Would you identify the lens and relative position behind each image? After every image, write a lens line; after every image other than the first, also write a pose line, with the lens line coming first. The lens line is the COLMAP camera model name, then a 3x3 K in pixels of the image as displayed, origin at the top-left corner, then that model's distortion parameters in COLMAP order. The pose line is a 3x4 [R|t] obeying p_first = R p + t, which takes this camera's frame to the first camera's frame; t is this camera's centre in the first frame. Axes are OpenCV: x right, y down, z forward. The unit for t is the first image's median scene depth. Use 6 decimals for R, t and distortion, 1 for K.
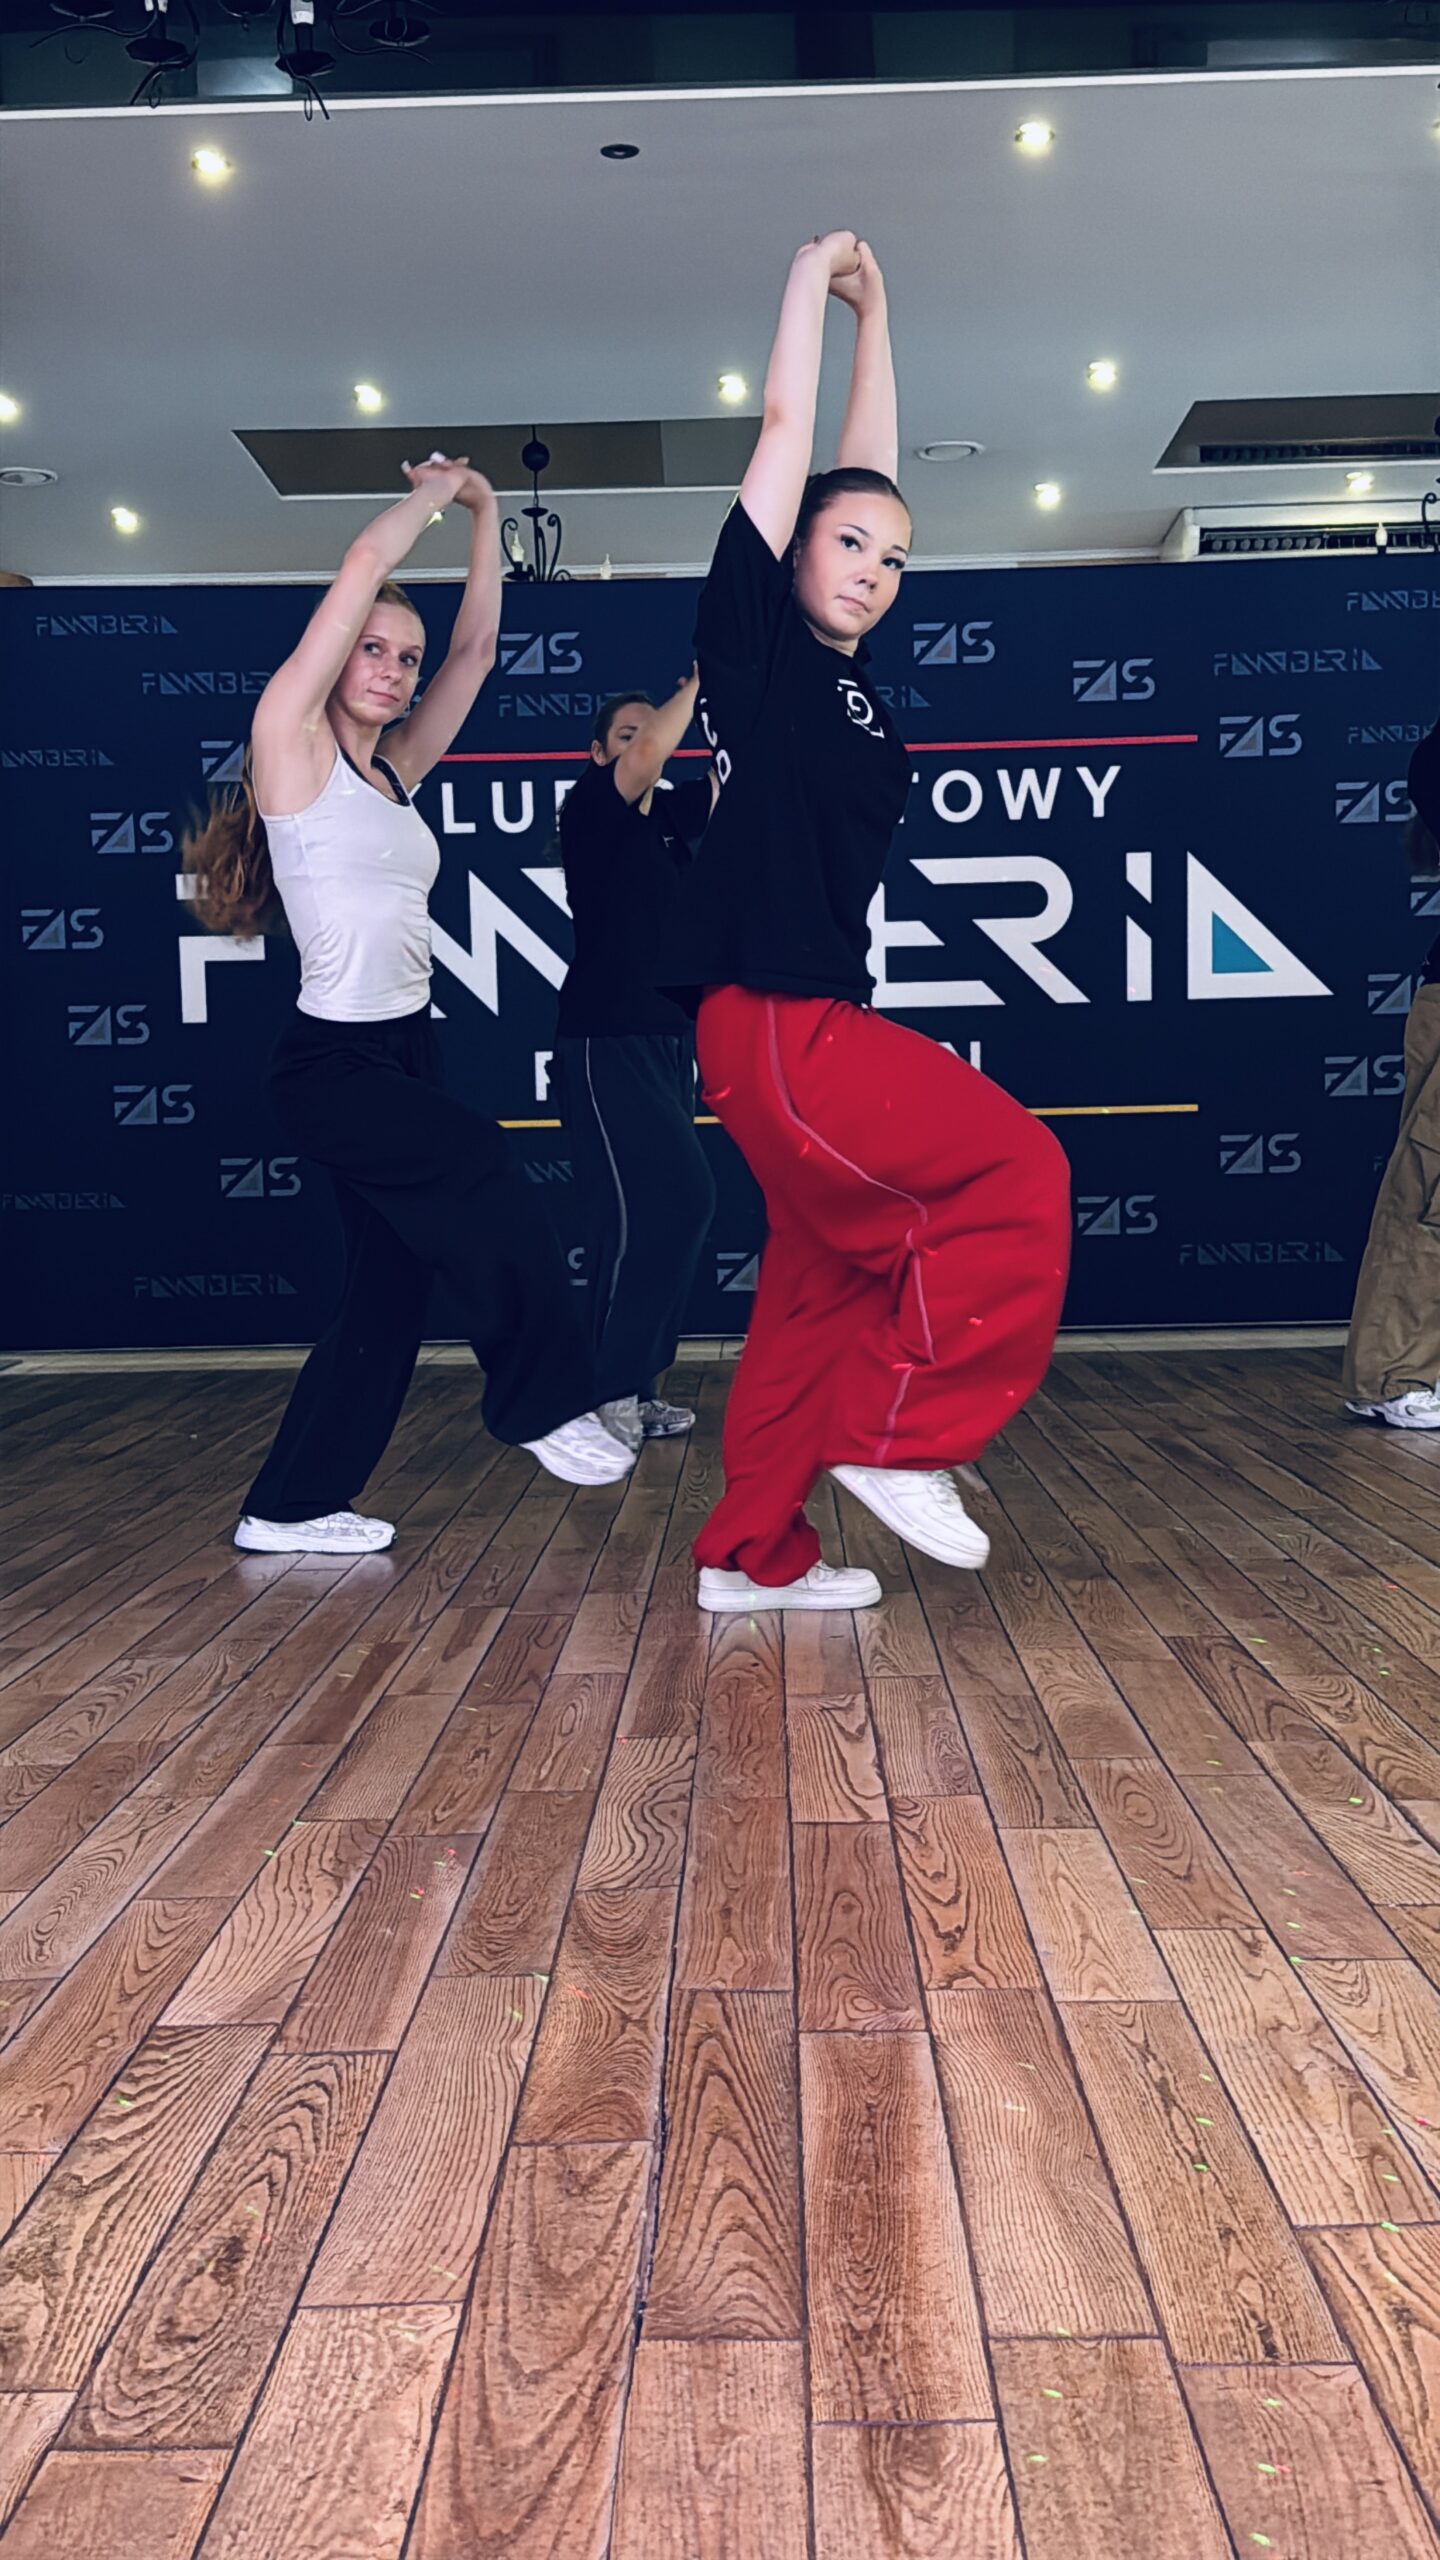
lens RADIAL K [[2579.0, 0, 720.0], [0, 2579.0, 1280.0], [0, 0, 1]] dist [0.203116, -0.450505]
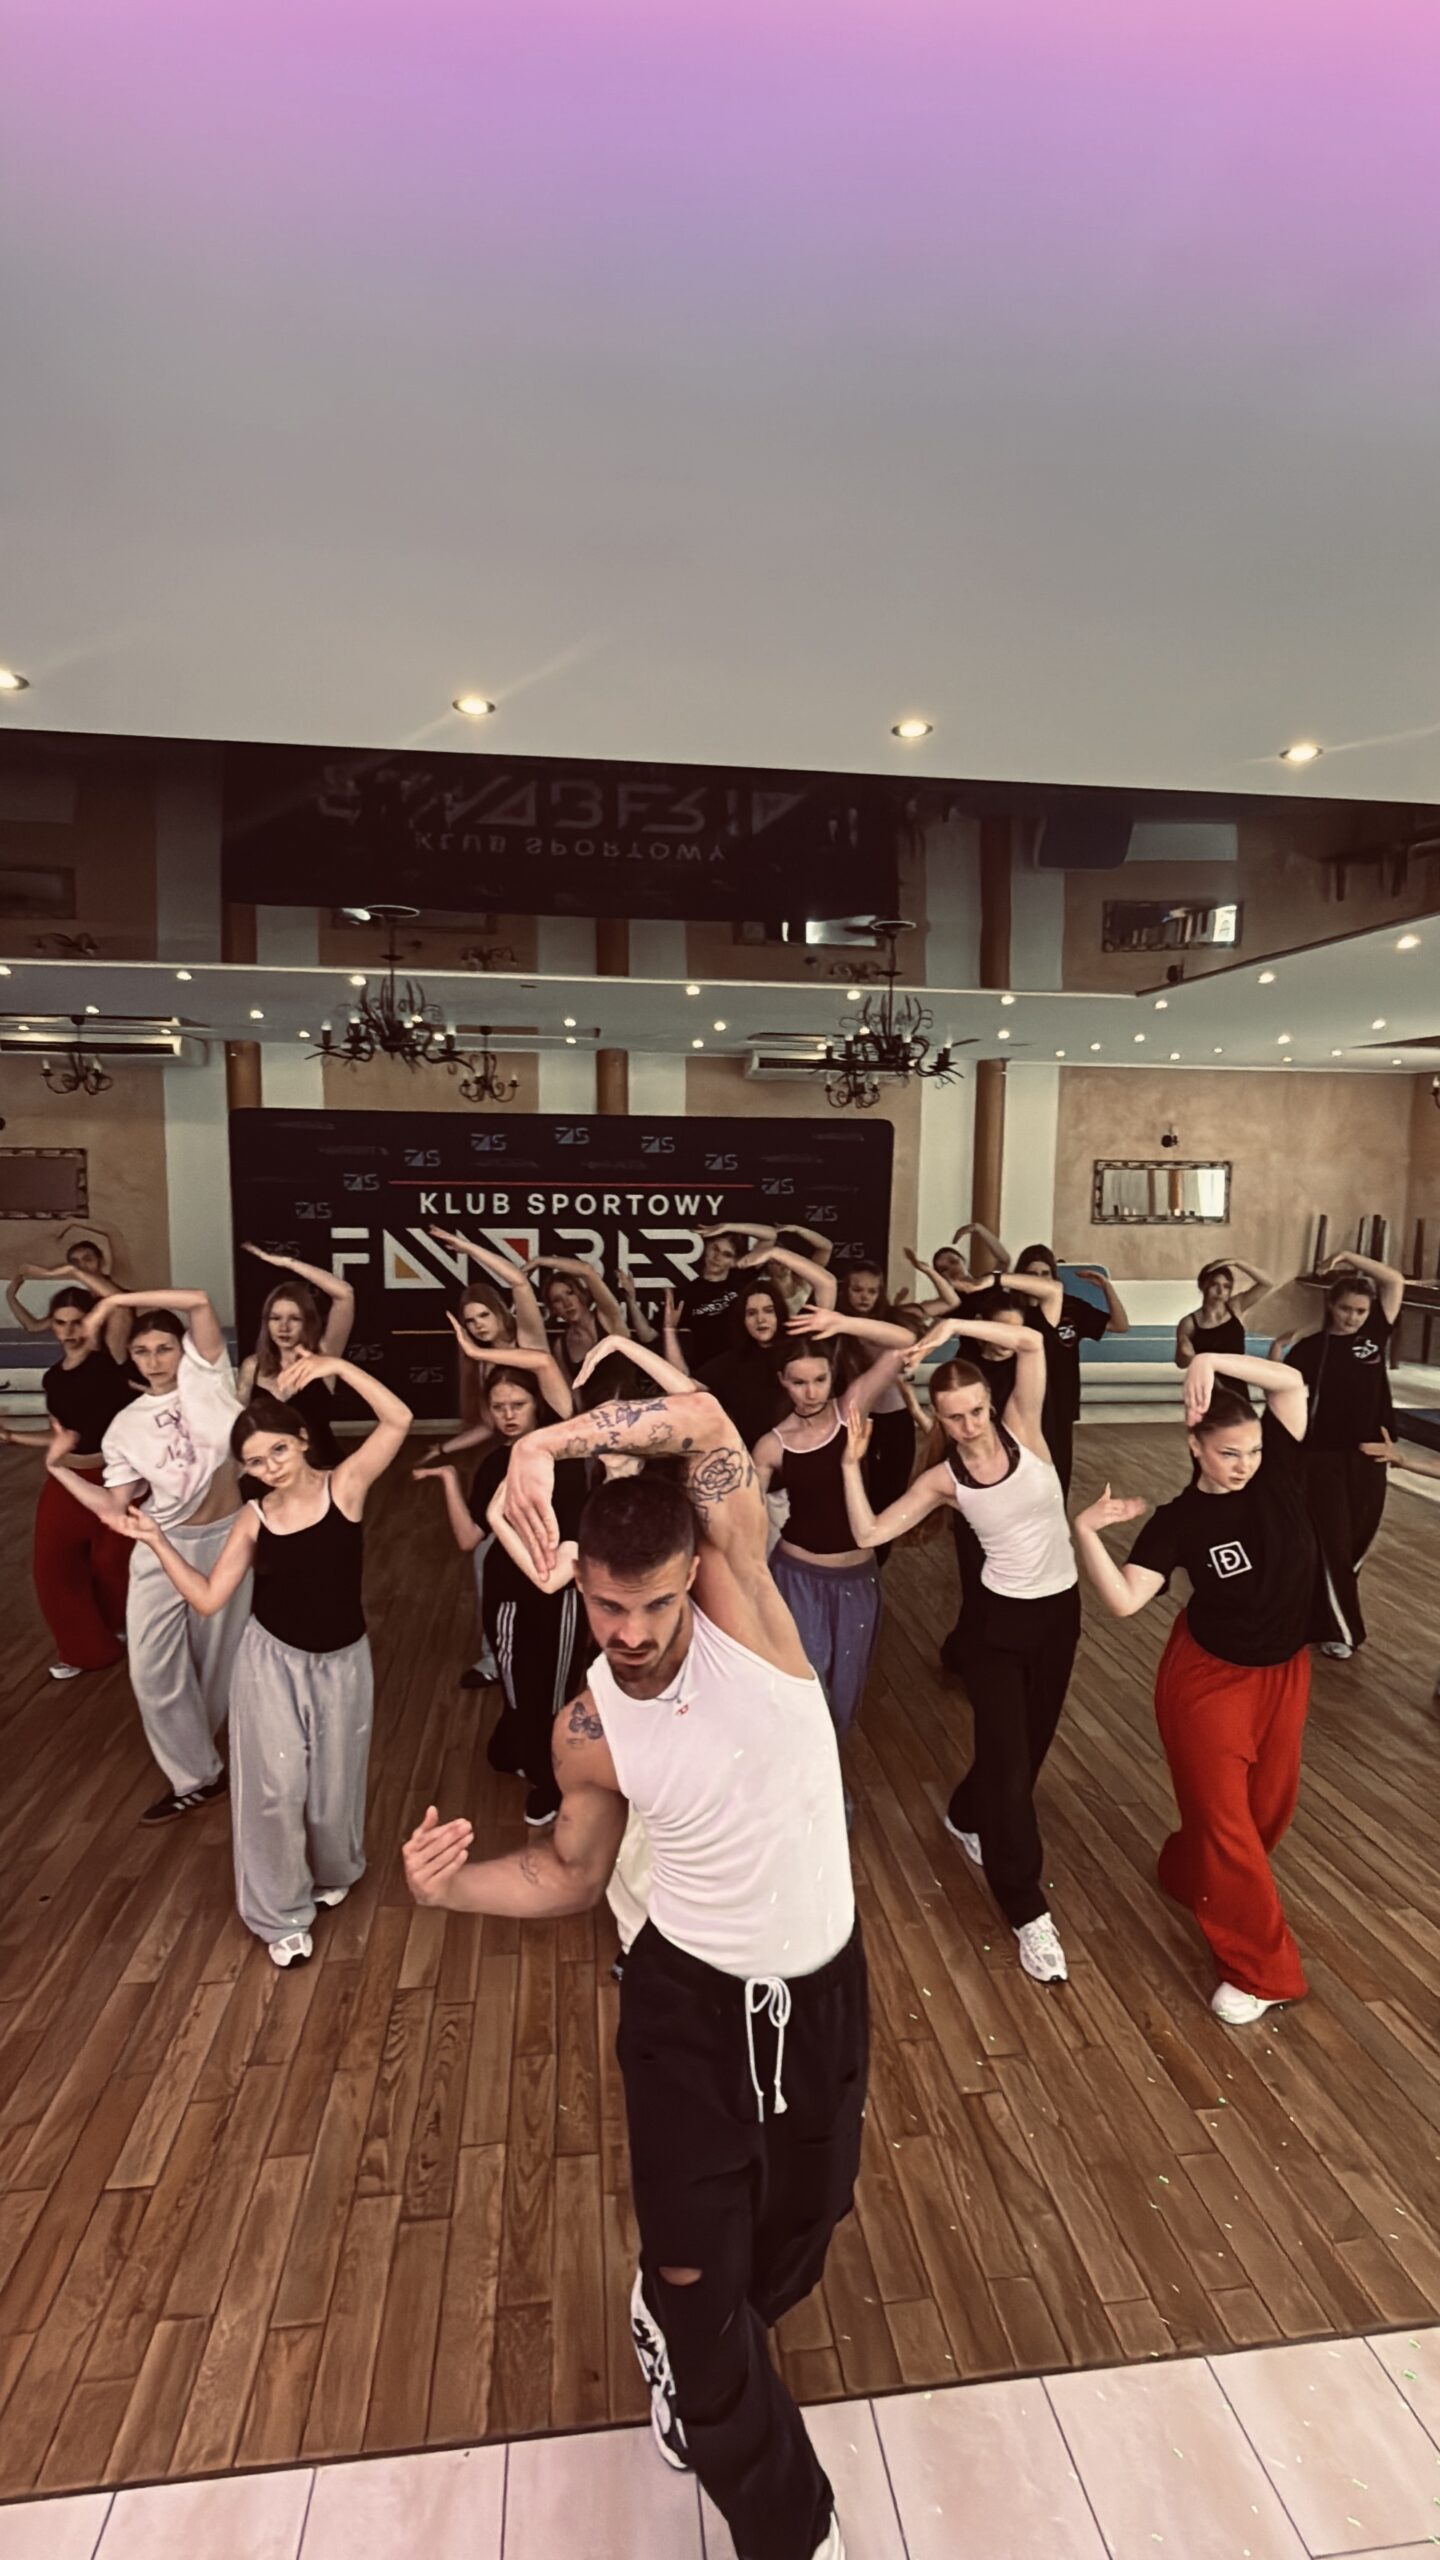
lens RADIAL K [[1163.8, 0, 720.0], [0, 1163.8, 1280.0], [0, 0, 1]] dist [-0.000396, 0.000125]
pose [[0.989008, 0.018576, 0.146691, -0.014150], [-0.026165, 0.998408, 0.049976, -0.197636], [-0.145529, -0.053265, 0.987919, -0.126098]]
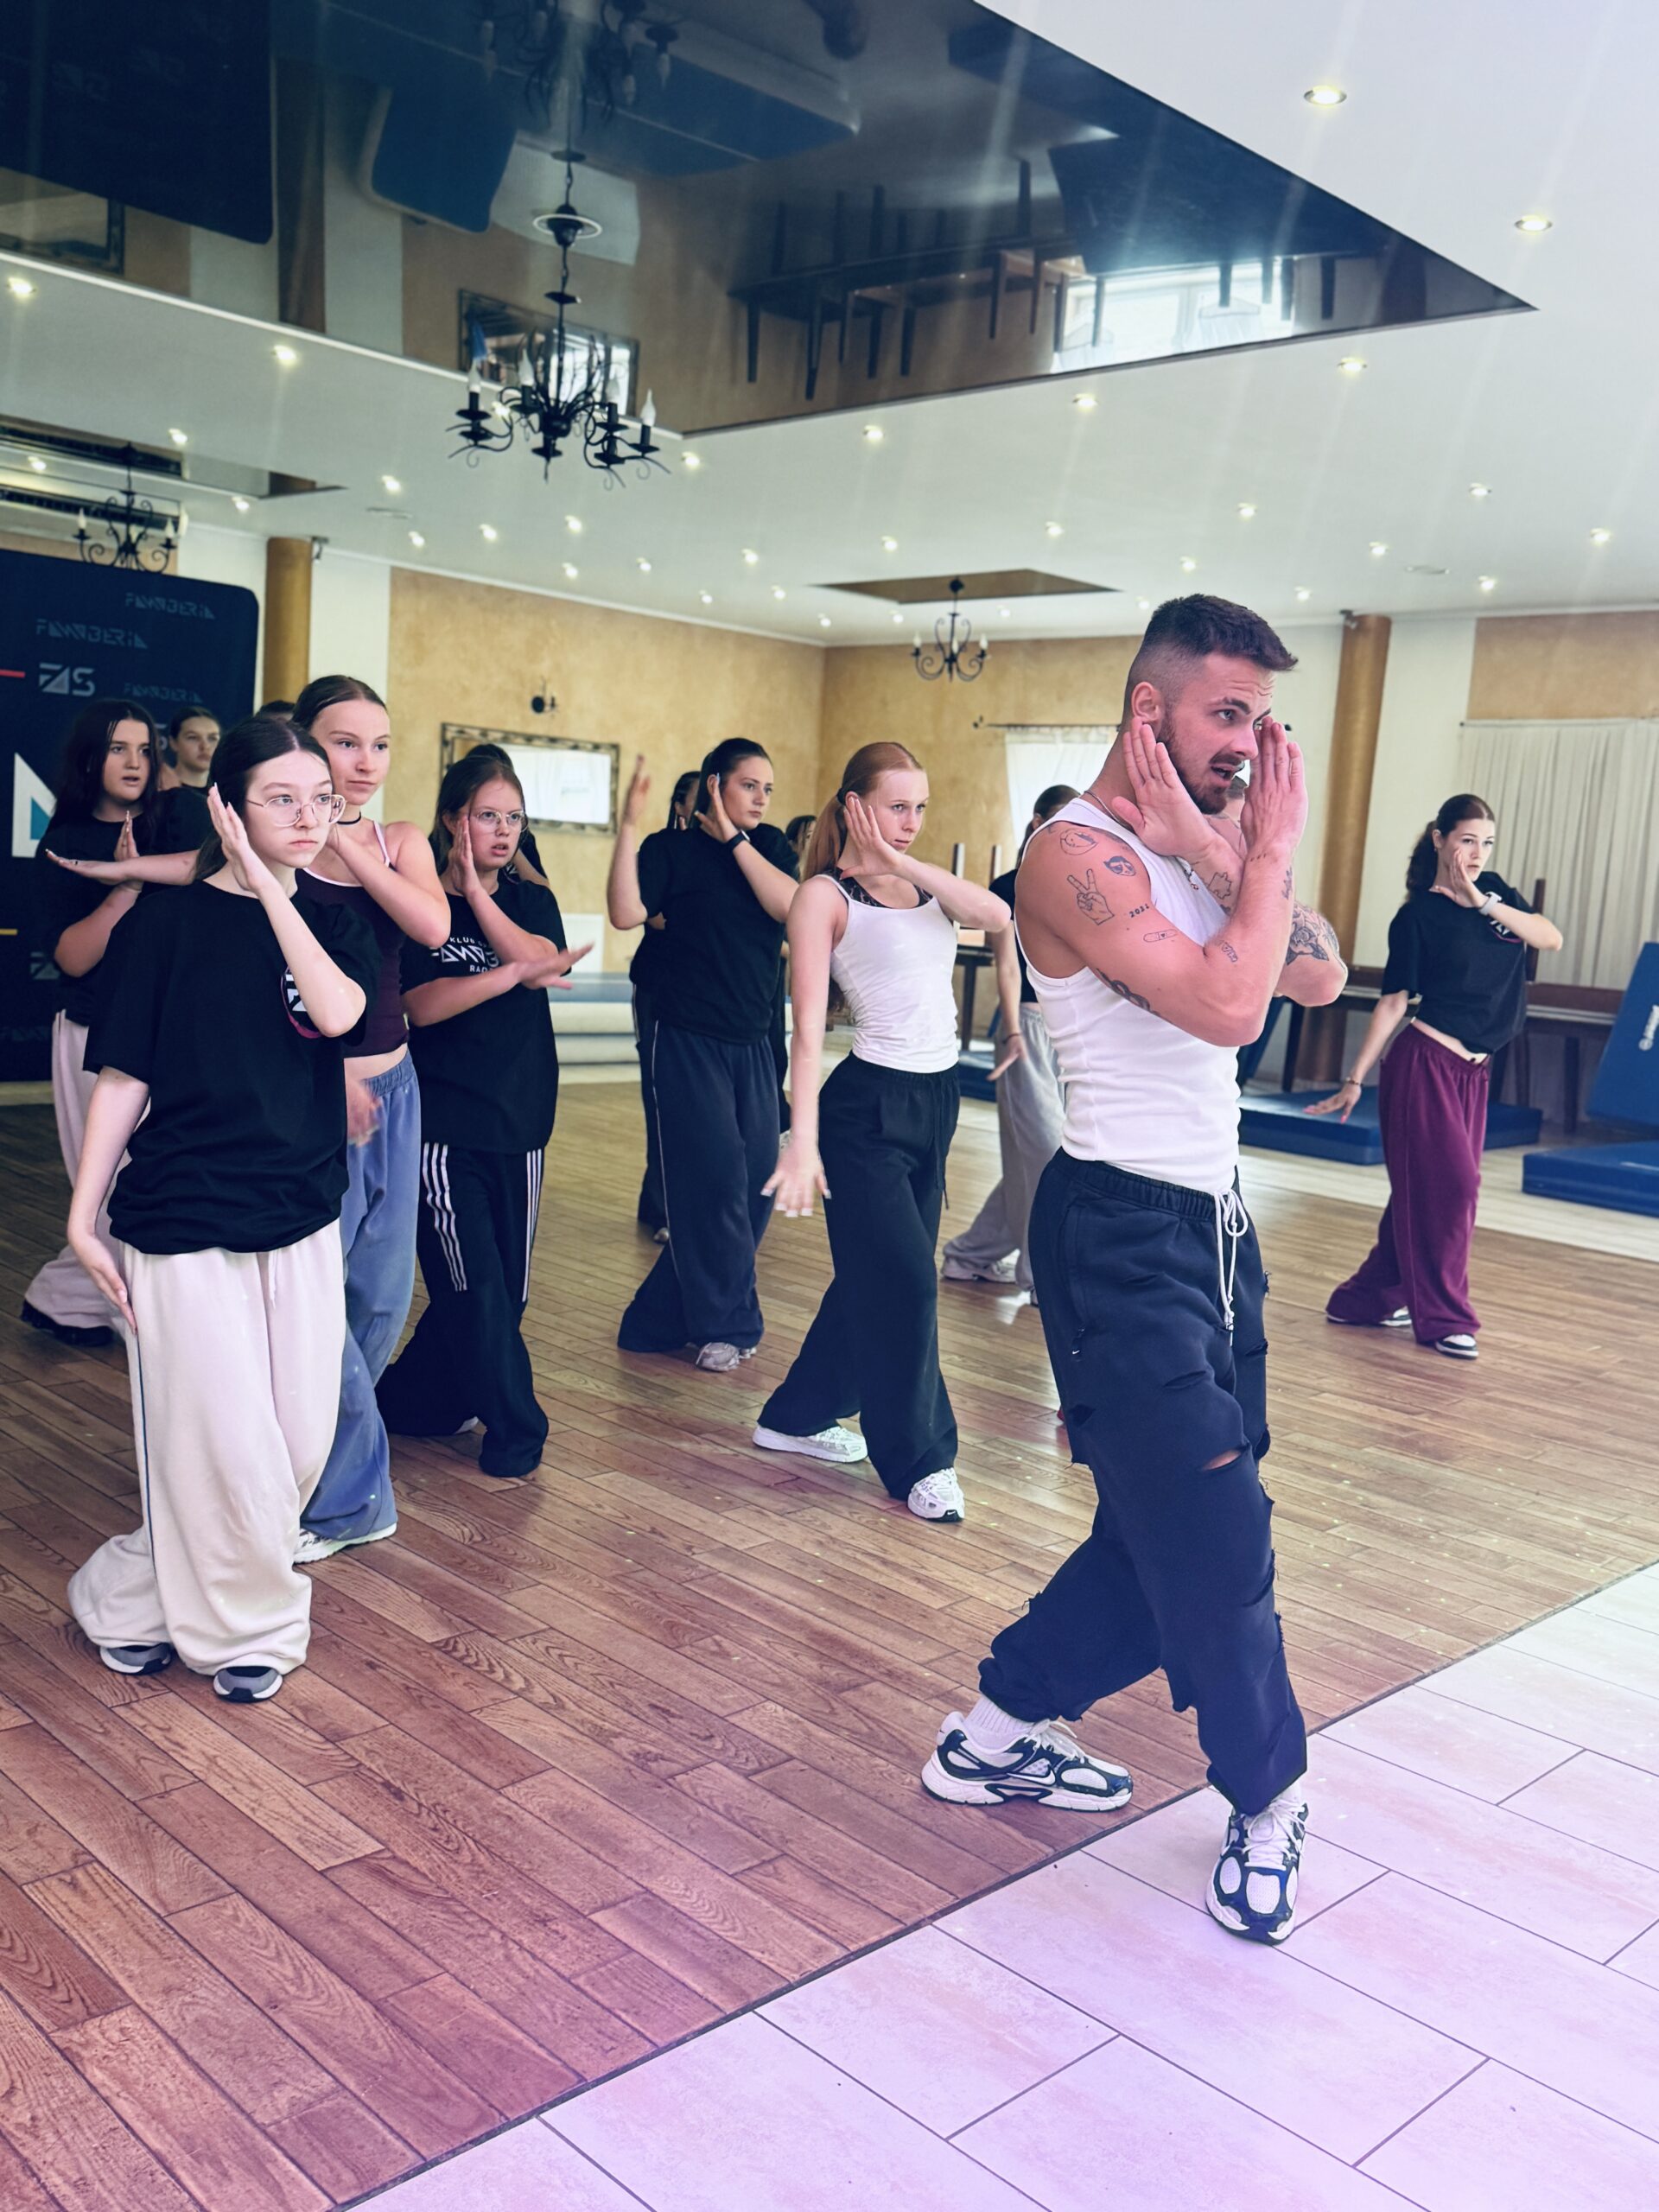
lens RADIAL K [[1922.8, 0, 829.5], [0, 1922.8, 1106.0], [0, 0, 1]] dist [0.042244, -0.003157]
pose [[0.693529, -0.020821, 0.720128, -0.321485], [-0.044291, 0.996459, 0.071465, -0.078310], [-0.719066, -0.081458, 0.690151, -0.076037]]
